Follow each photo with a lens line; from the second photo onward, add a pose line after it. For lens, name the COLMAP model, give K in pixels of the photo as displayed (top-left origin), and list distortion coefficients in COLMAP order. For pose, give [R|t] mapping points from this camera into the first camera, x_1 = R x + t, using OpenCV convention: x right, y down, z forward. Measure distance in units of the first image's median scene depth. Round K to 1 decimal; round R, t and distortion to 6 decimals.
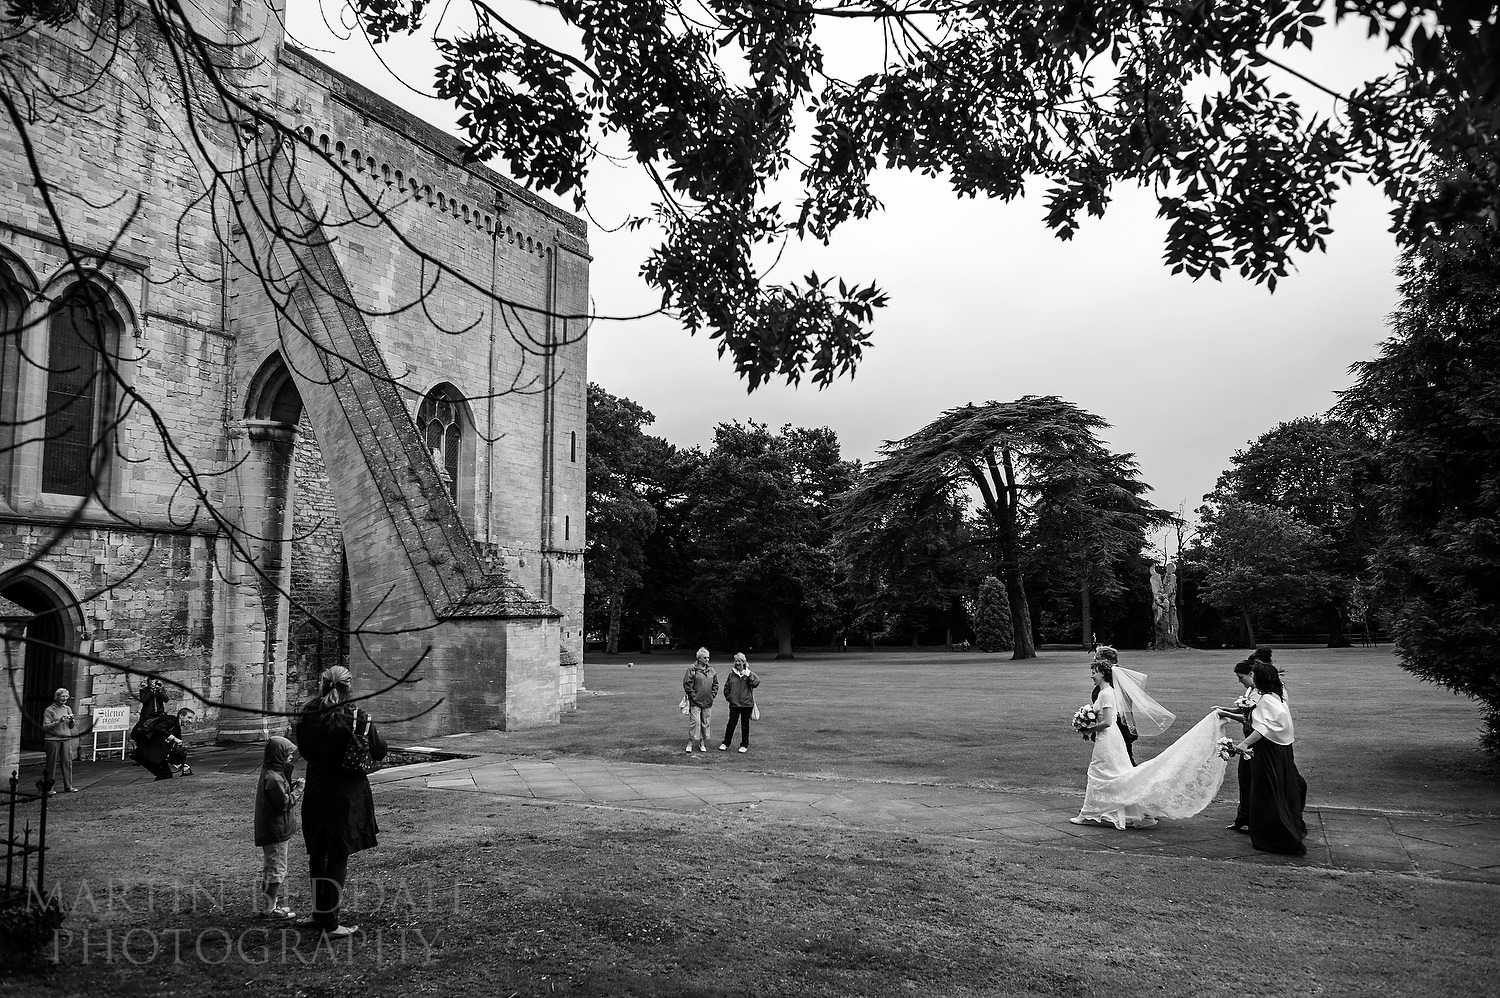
lens RADIAL K [[1025.5, 0, 750.3], [0, 1025.5, 507.3], [0, 0, 1]] dist [-0.038964, 0.019186]
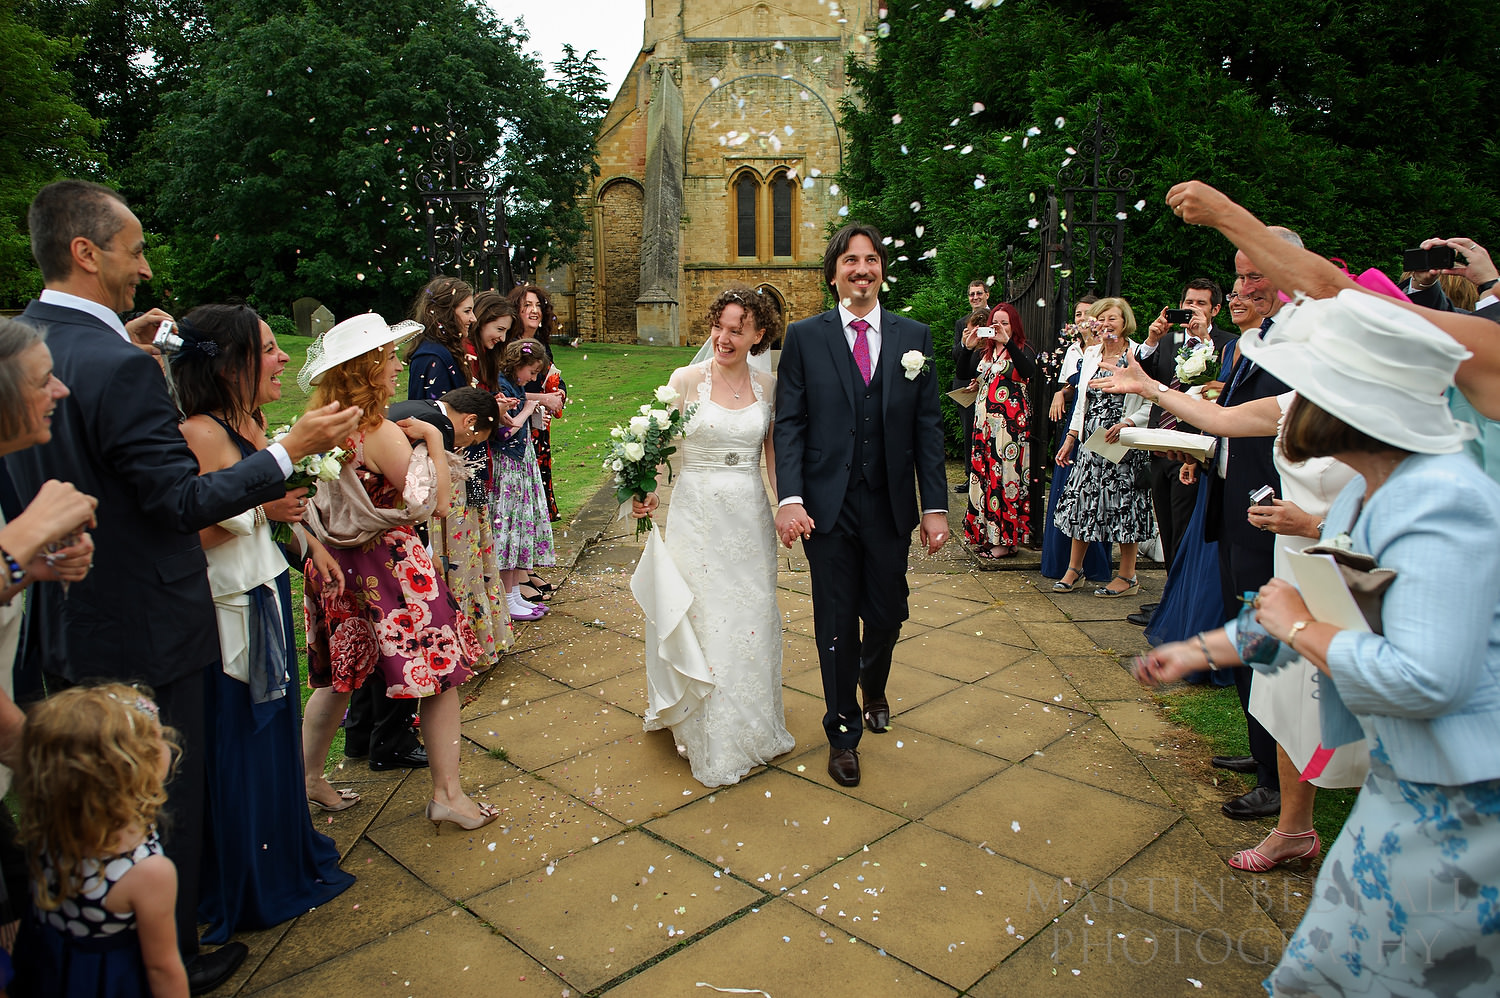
lens RADIAL K [[1025.5, 0, 745.9], [0, 1025.5, 506.9], [0, 0, 1]] dist [-0.038964, 0.019186]
pose [[0.442735, 0.169772, -0.880433, 1.614040], [0.096459, 0.967196, 0.235007, -0.014849], [0.891449, -0.188971, 0.411835, -0.288126]]
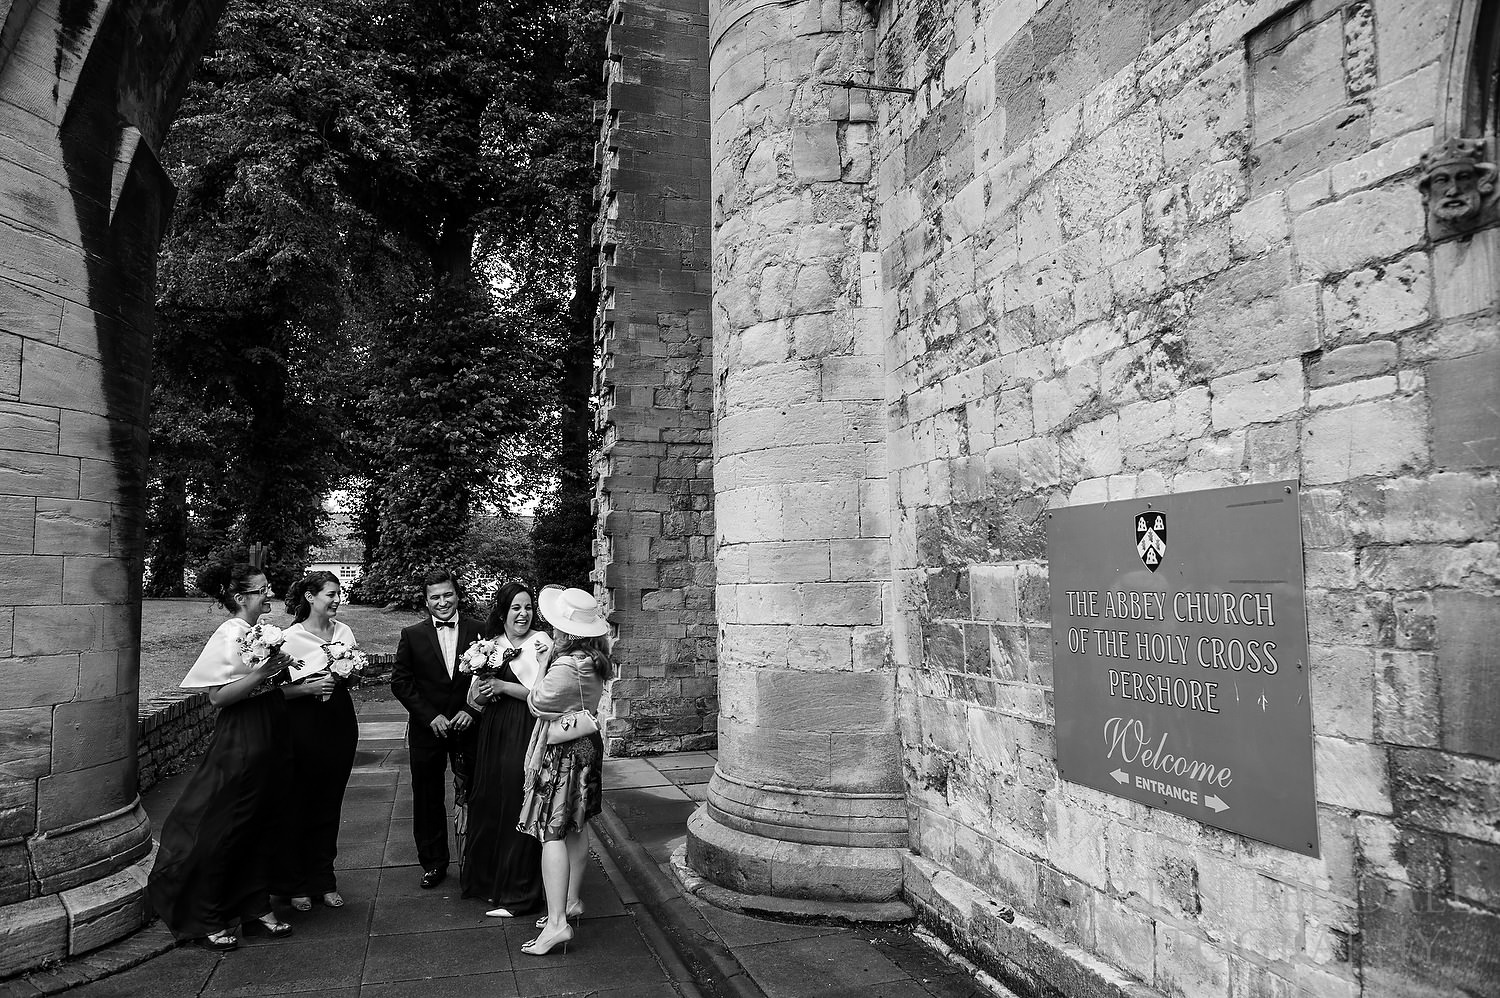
lens RADIAL K [[1025.5, 0, 741.0], [0, 1025.5, 504.5], [0, 0, 1]] dist [-0.038964, 0.019186]
pose [[-0.724970, -0.036407, -0.687817, -0.524580], [0.082642, 0.986791, -0.139337, 0.145101], [0.683805, -0.157857, -0.712385, 0.829941]]
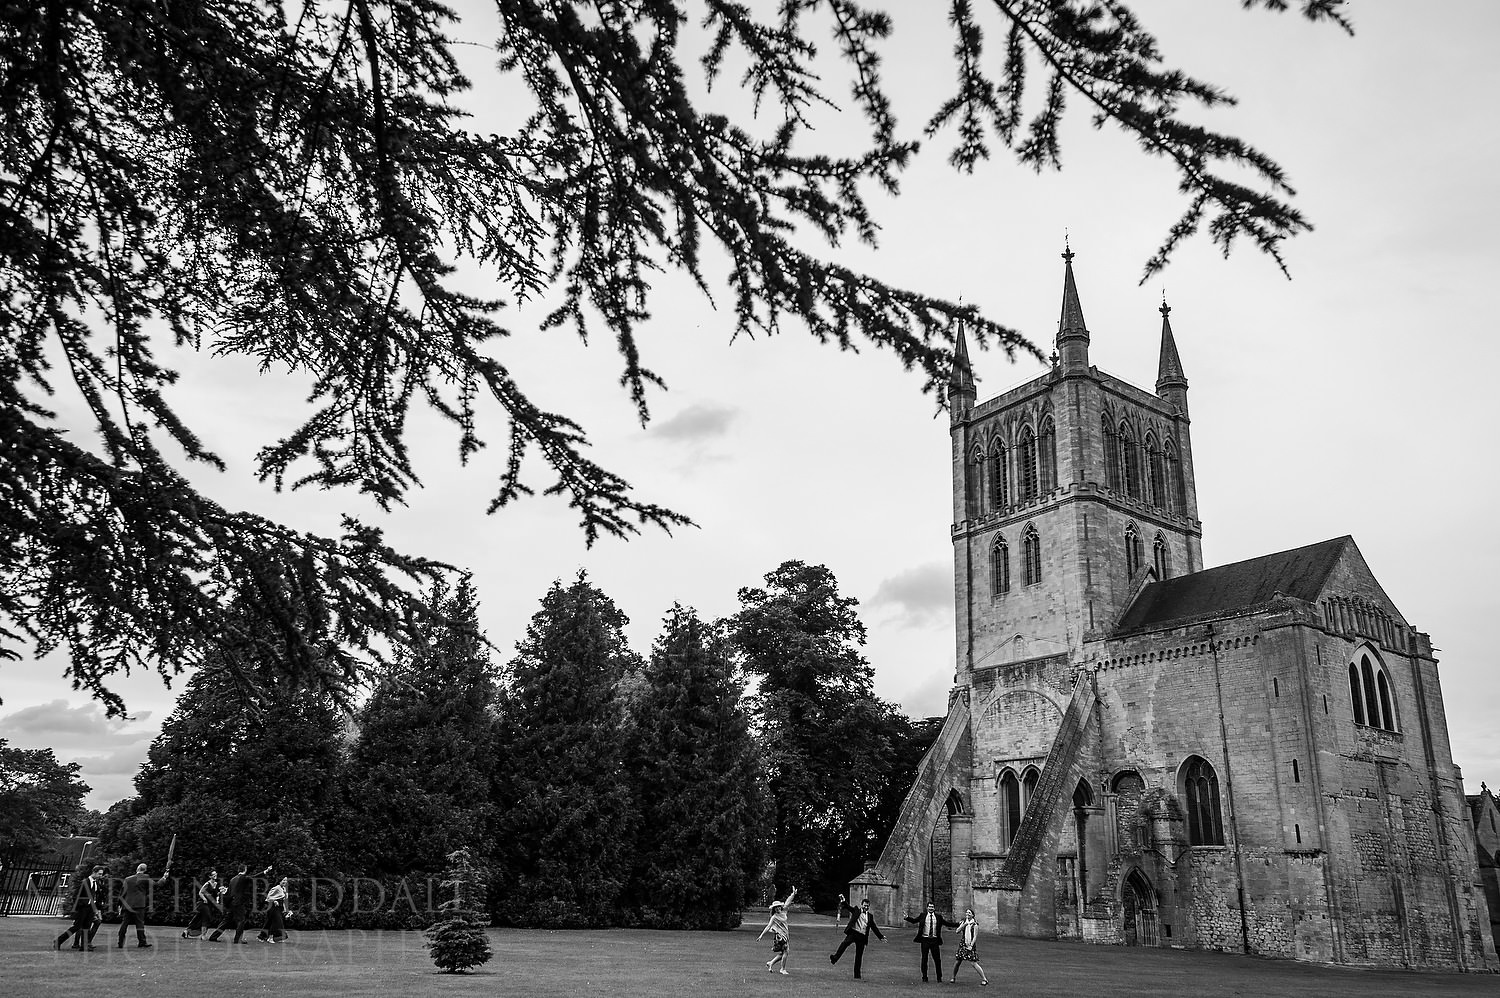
lens RADIAL K [[1025.5, 0, 760.7], [0, 1025.5, 493.4], [0, 0, 1]] dist [-0.038964, 0.019186]
pose [[-0.499737, -0.316352, -0.806340, 2.204408], [0.051882, 0.918314, -0.392438, 0.150146], [0.864622, -0.237951, -0.442503, 1.694157]]
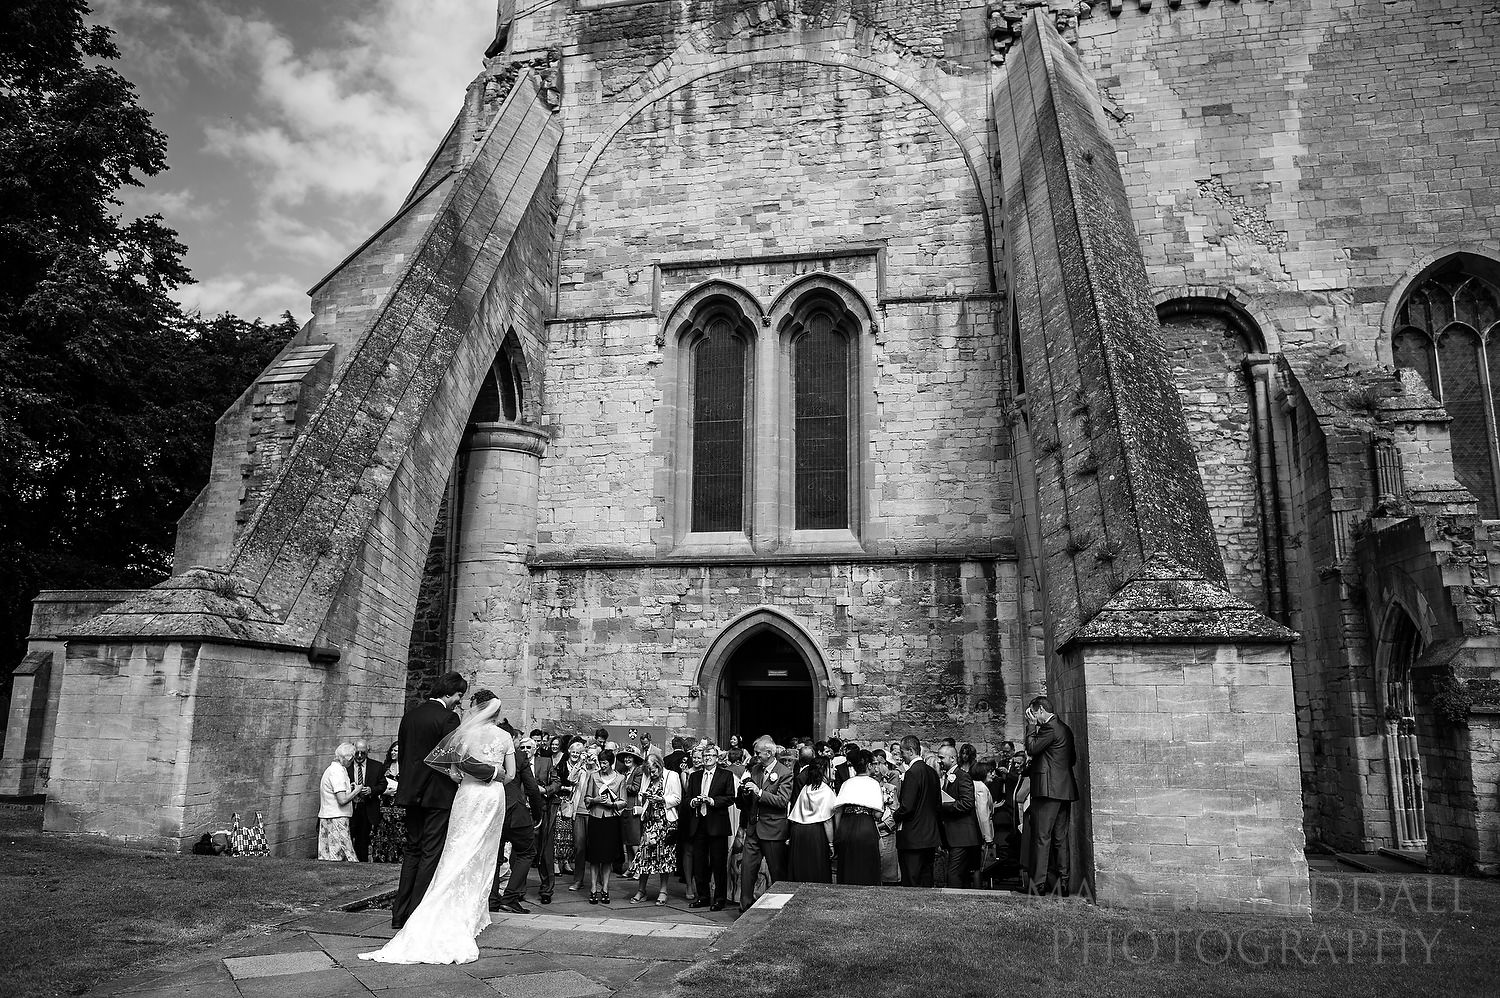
lens RADIAL K [[1025.5, 0, 745.4], [0, 1025.5, 501.0], [0, 0, 1]] dist [-0.038964, 0.019186]
pose [[0.267609, -0.175963, -0.947324, 0.137757], [0.085643, 0.983635, -0.158515, 0.090651], [0.959714, -0.038712, 0.278300, 0.636854]]
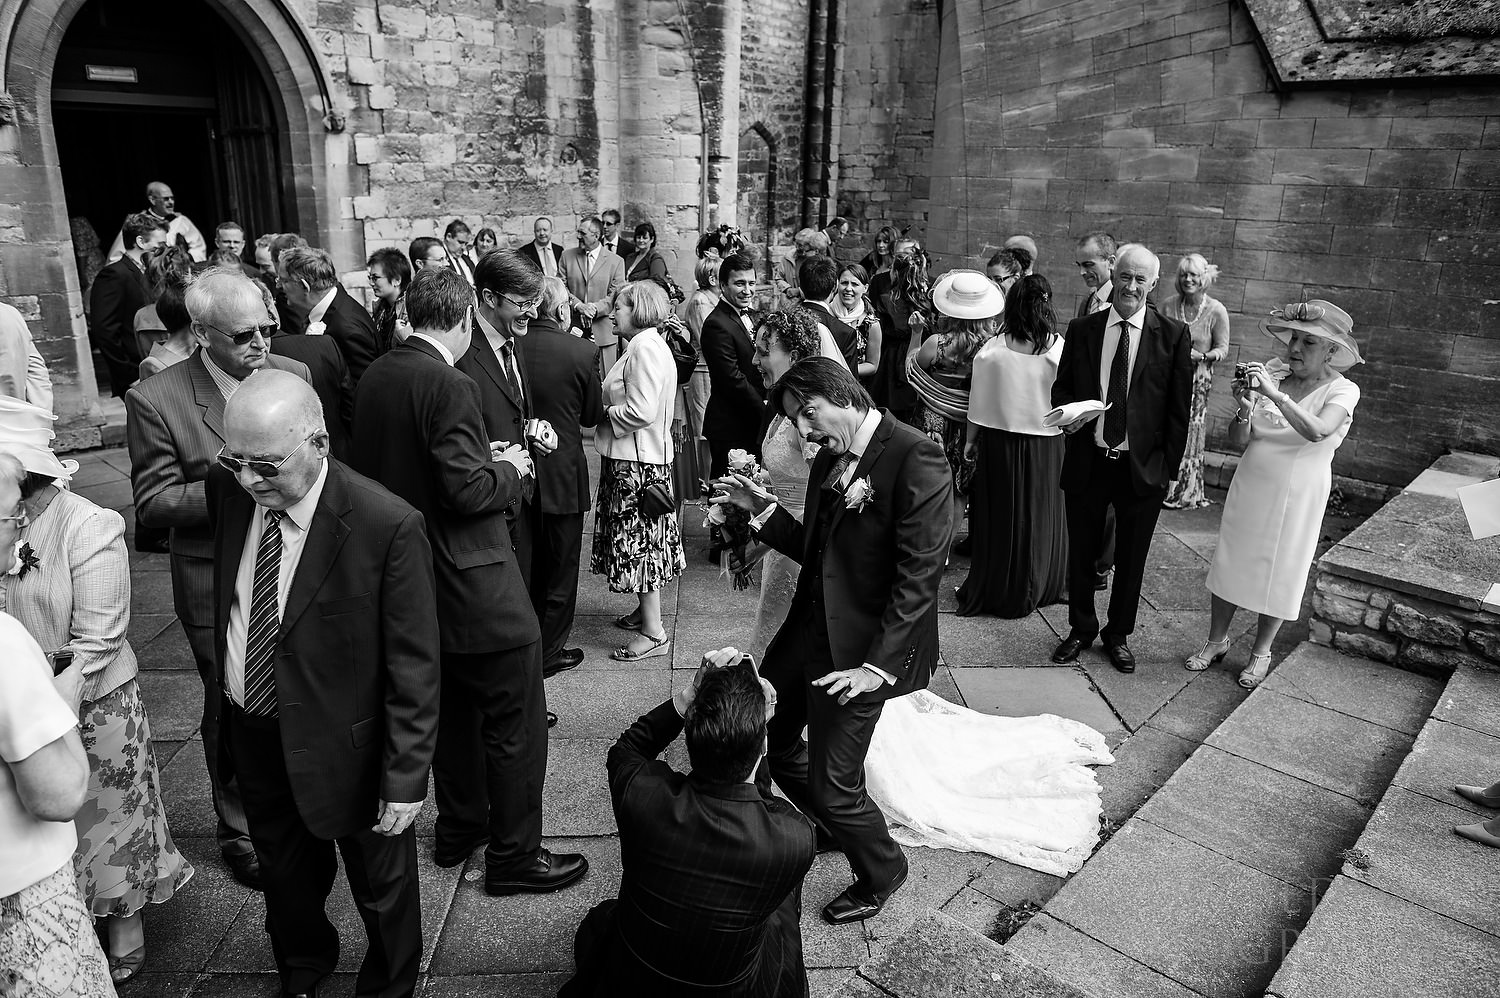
lens RADIAL K [[1025.5, 0, 746.7], [0, 1025.5, 502.7], [0, 0, 1]] dist [-0.038964, 0.019186]
pose [[0.960179, 0.119414, -0.252580, -0.335304], [-0.006446, 0.913283, 0.407275, 0.089642], [0.279311, -0.389429, 0.877685, 0.561969]]
